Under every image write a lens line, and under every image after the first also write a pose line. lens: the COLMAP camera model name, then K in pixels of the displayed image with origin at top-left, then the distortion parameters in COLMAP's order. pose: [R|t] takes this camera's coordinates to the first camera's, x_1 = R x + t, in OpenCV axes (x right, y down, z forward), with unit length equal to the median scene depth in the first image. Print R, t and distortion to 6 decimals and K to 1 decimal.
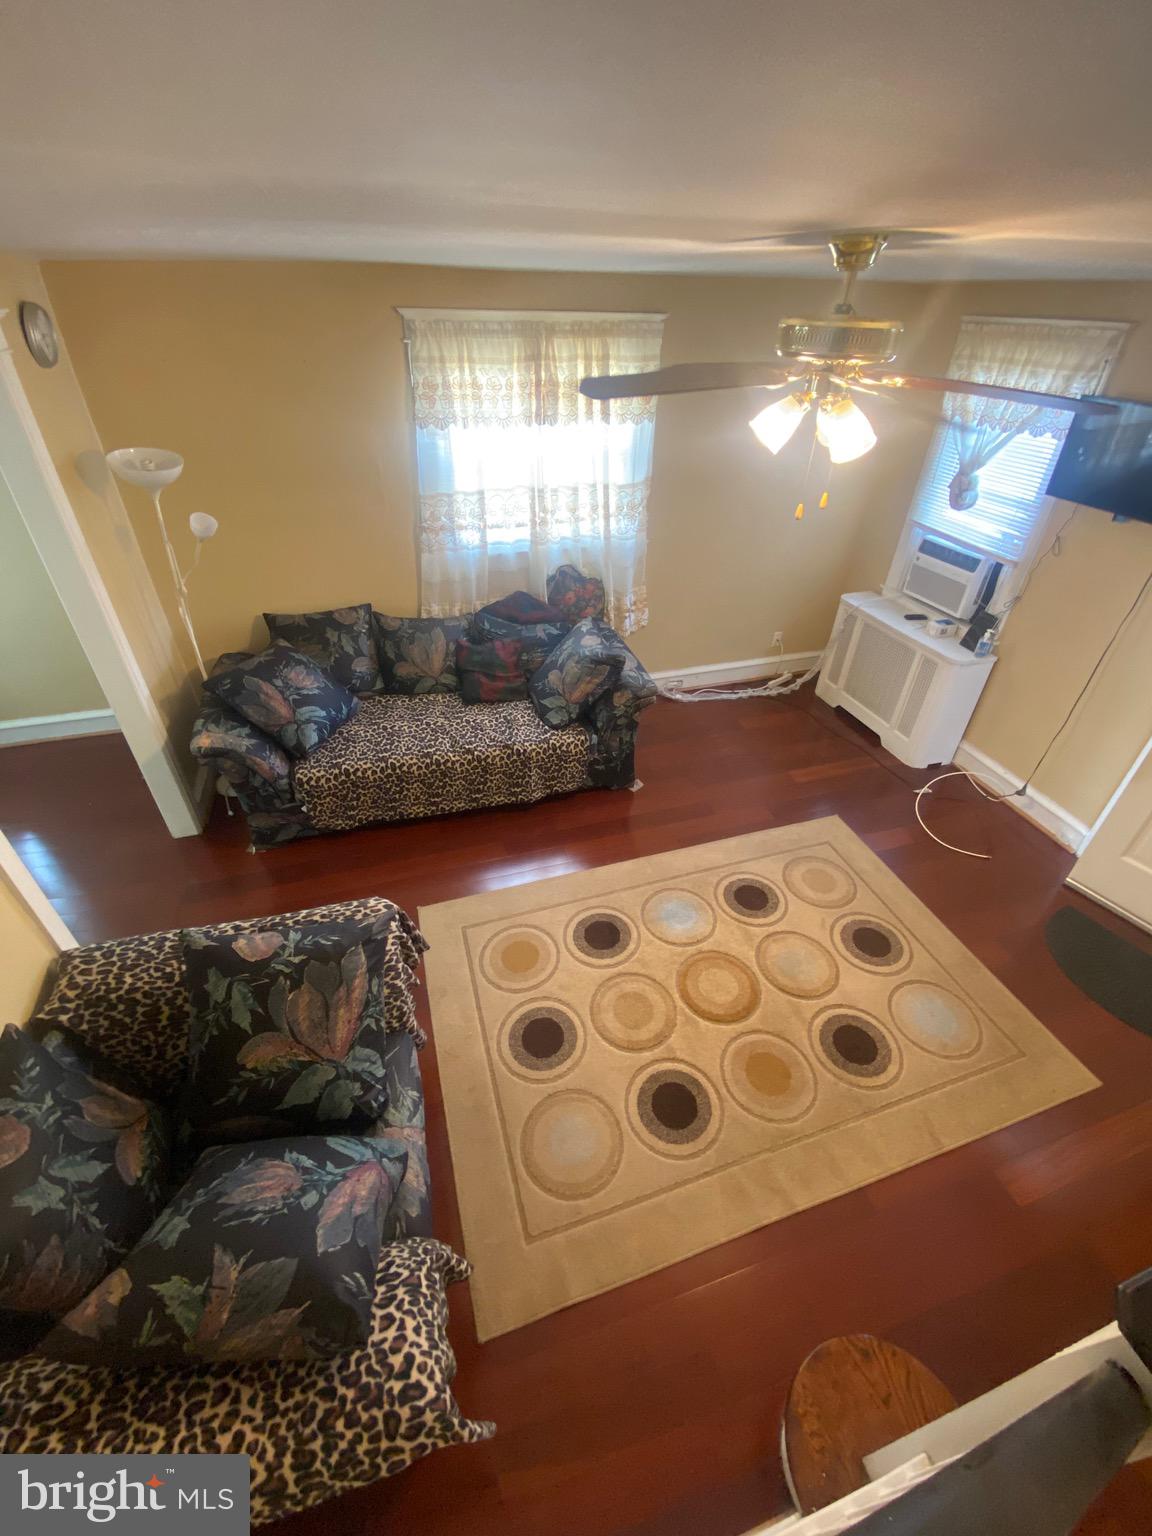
lens RADIAL K [[609.1, 0, 576.0], [0, 609.1, 768.0], [0, 0, 1]] dist [-0.000259, -0.000089]
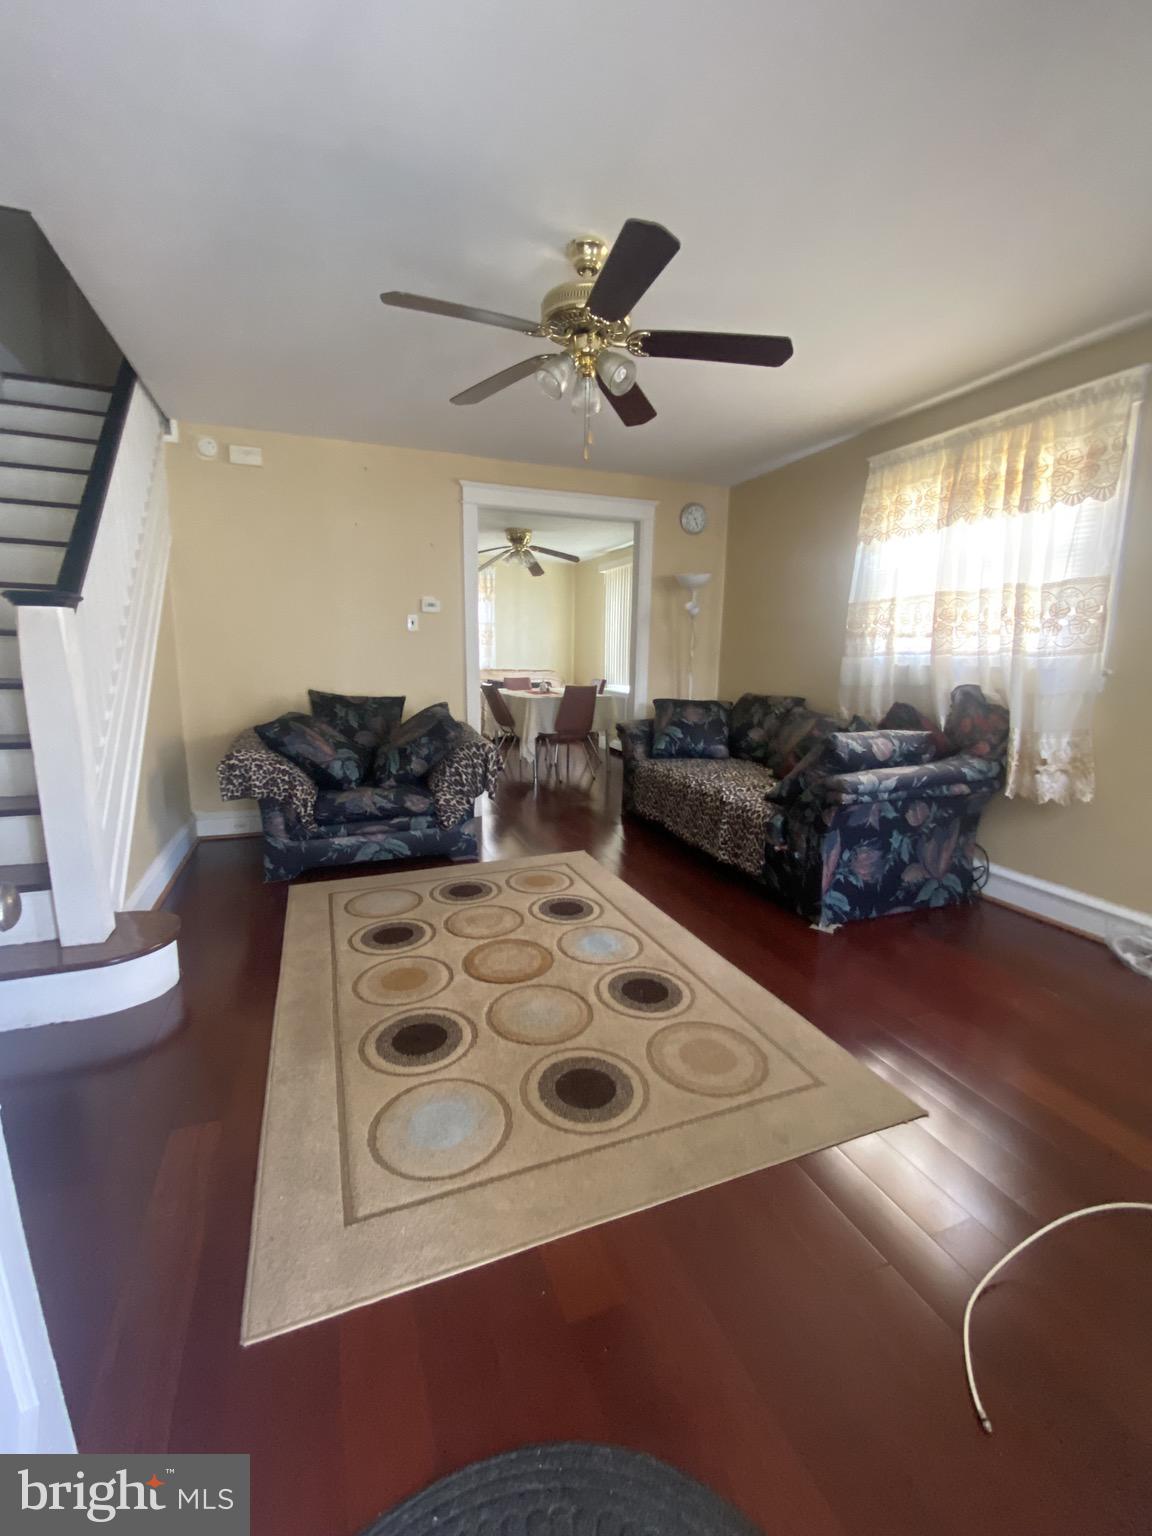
lens RADIAL K [[637.8, 0, 576.0], [0, 637.8, 768.0], [0, 0, 1]] dist [-0.000348, -0.000060]
pose [[0.065597, 0.153802, -0.985922, 0.923247], [-0.597502, 0.797388, 0.084637, -0.012513], [0.799180, 0.583539, 0.144203, 0.625653]]
